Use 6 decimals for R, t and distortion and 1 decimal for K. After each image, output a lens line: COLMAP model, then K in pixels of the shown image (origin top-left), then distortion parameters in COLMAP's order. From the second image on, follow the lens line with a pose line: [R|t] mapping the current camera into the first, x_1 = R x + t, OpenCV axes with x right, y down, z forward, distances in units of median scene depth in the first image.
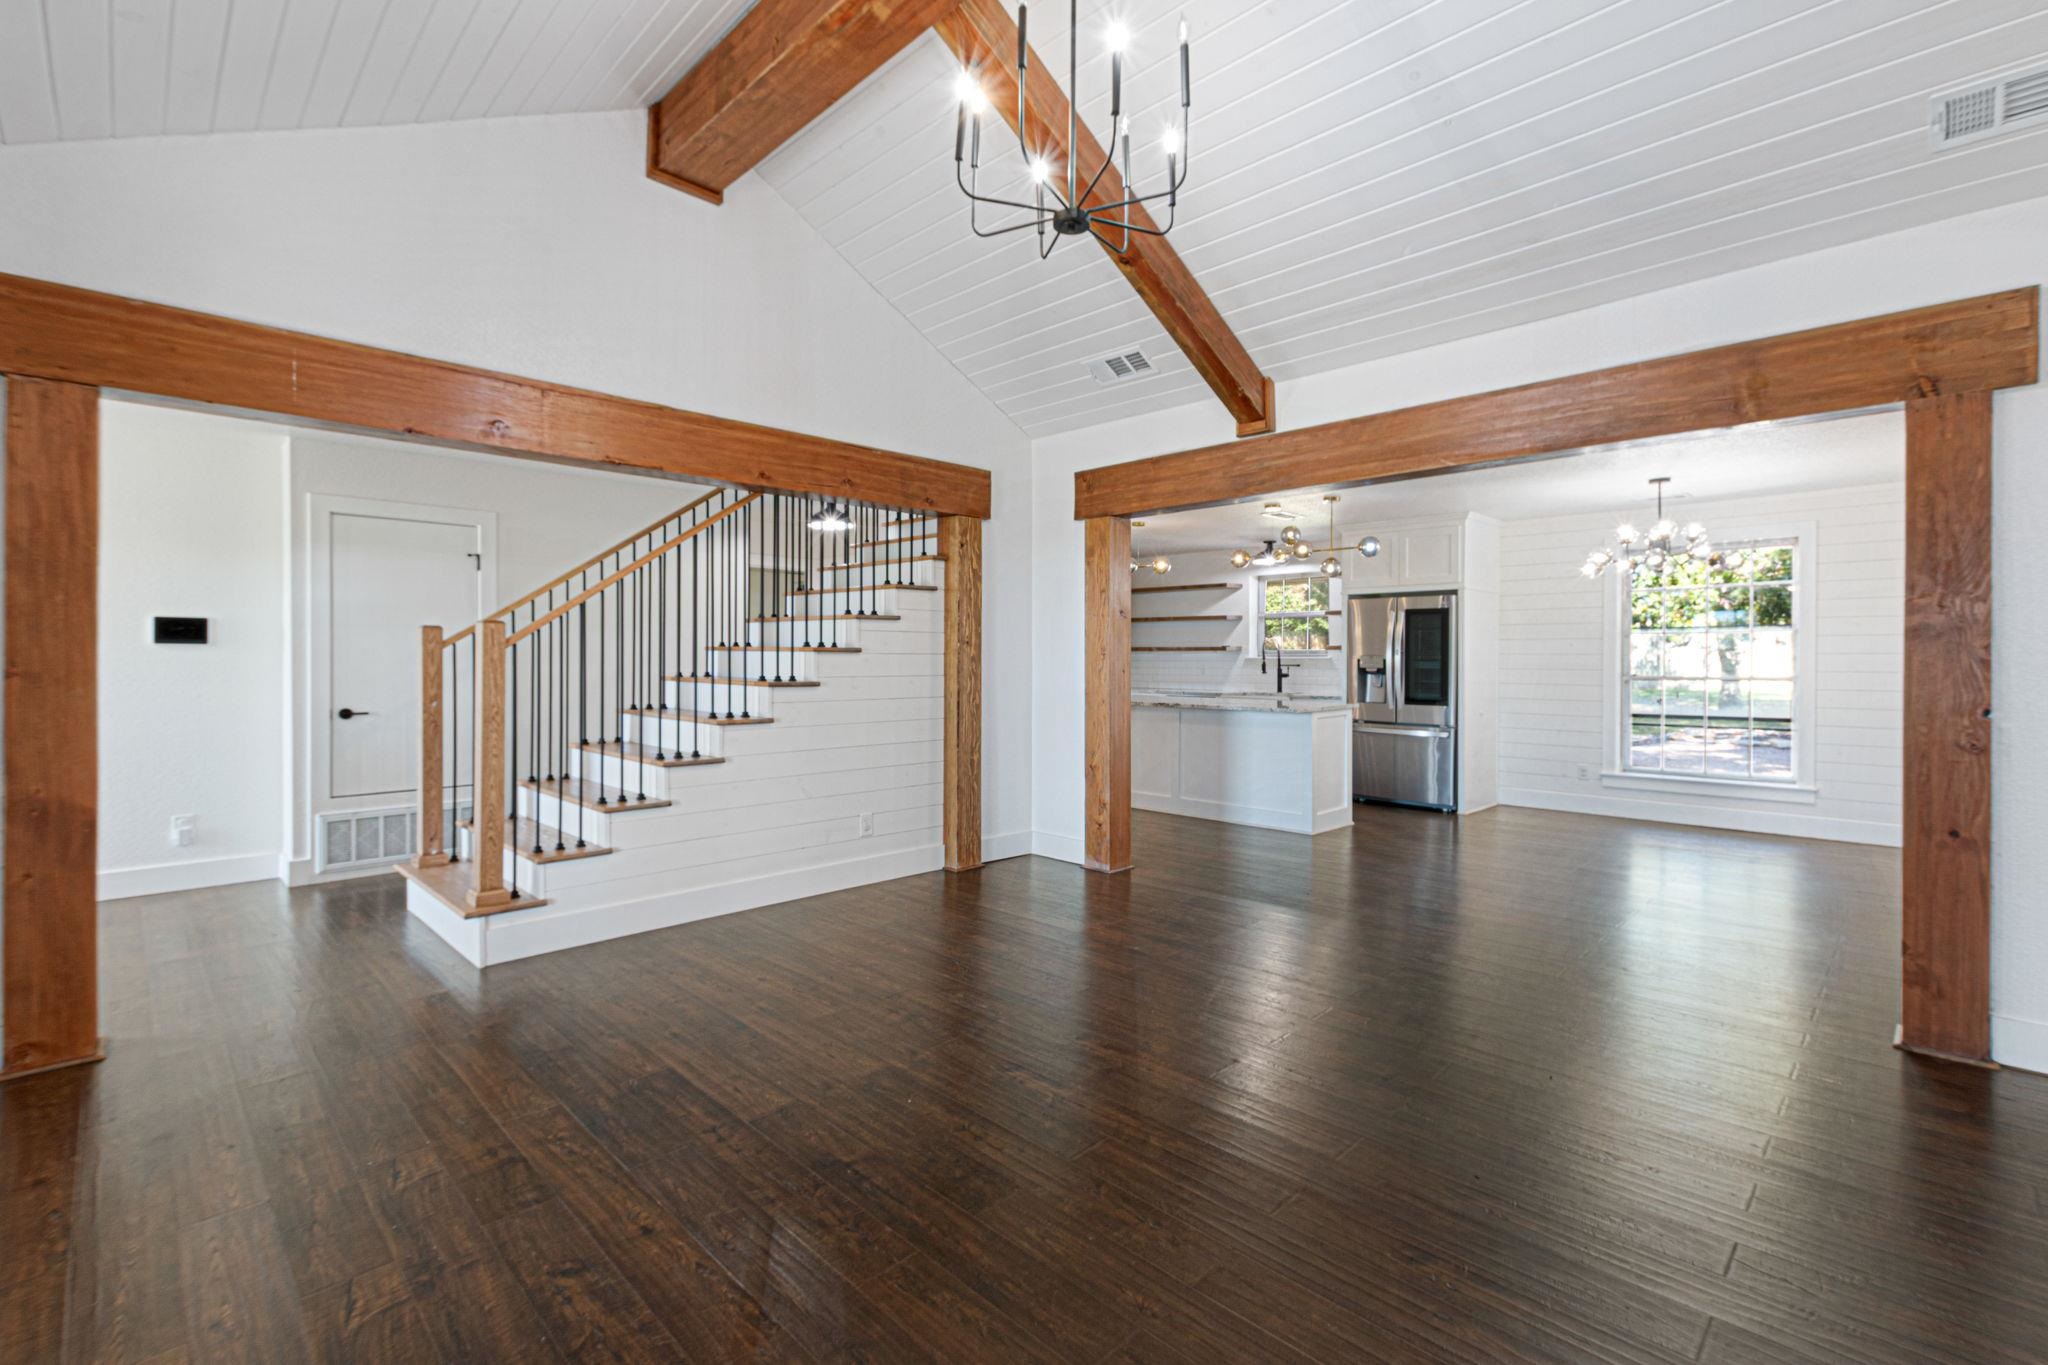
lens RADIAL K [[887.4, 0, 1026.2], [0, 887.4, 670.5], [0, 0, 1]] dist [0.002241, 0.000069]
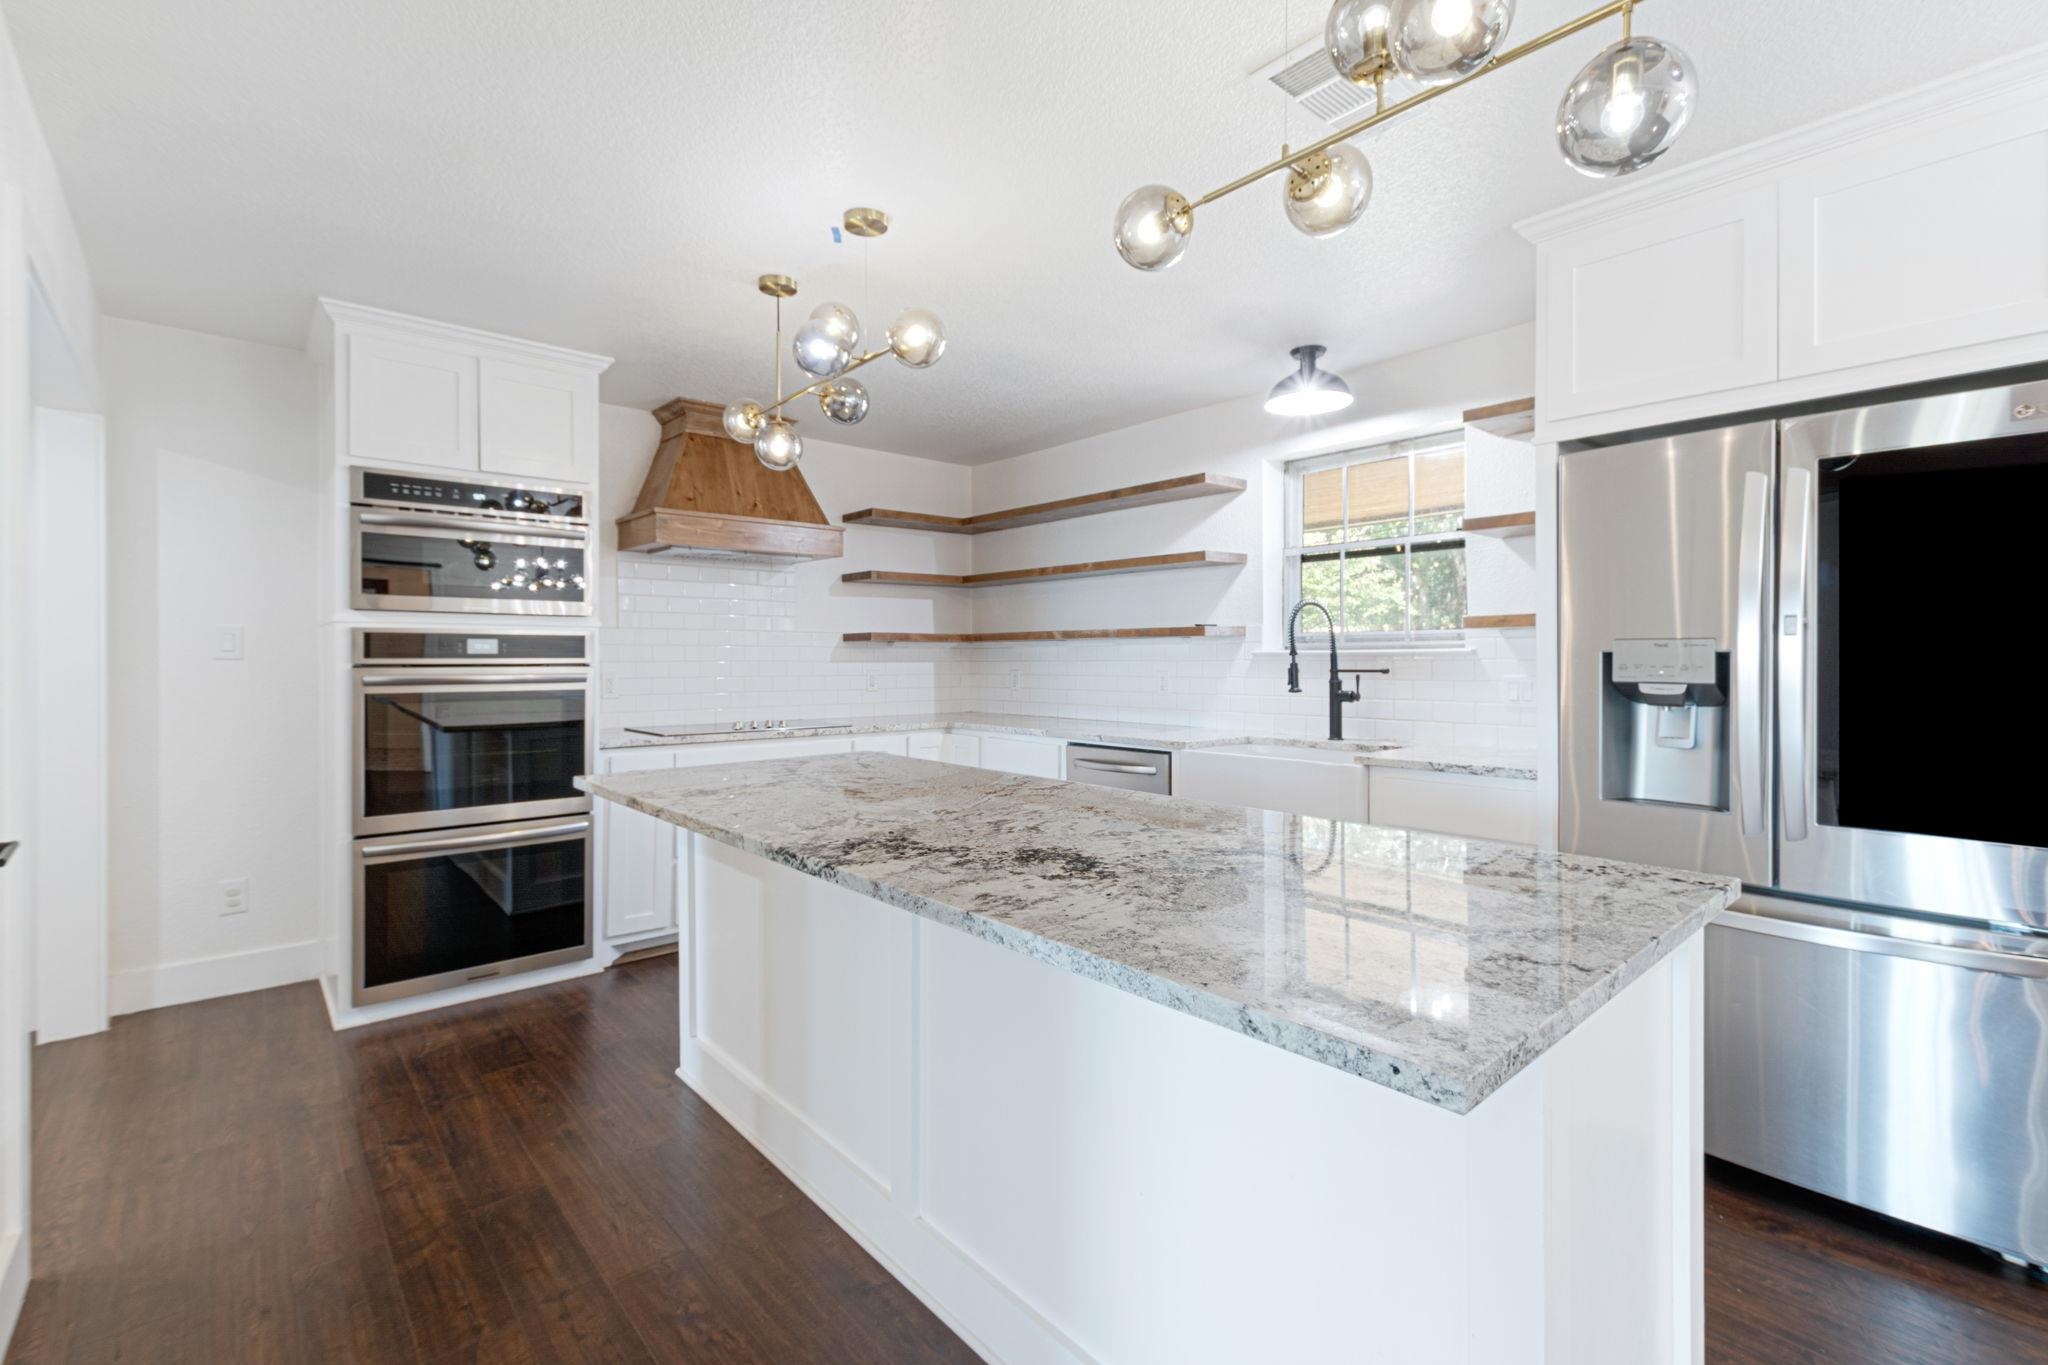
lens RADIAL K [[887.4, 0, 1021.2], [0, 887.4, 675.3], [0, 0, 1]] dist [0.002241, 0.000069]
pose [[0.997678, -0.004485, -0.067952, 0.169339], [0.004714, 0.999984, 0.003211, -0.005344], [0.067937, -0.003524, 0.997683, 0.584718]]
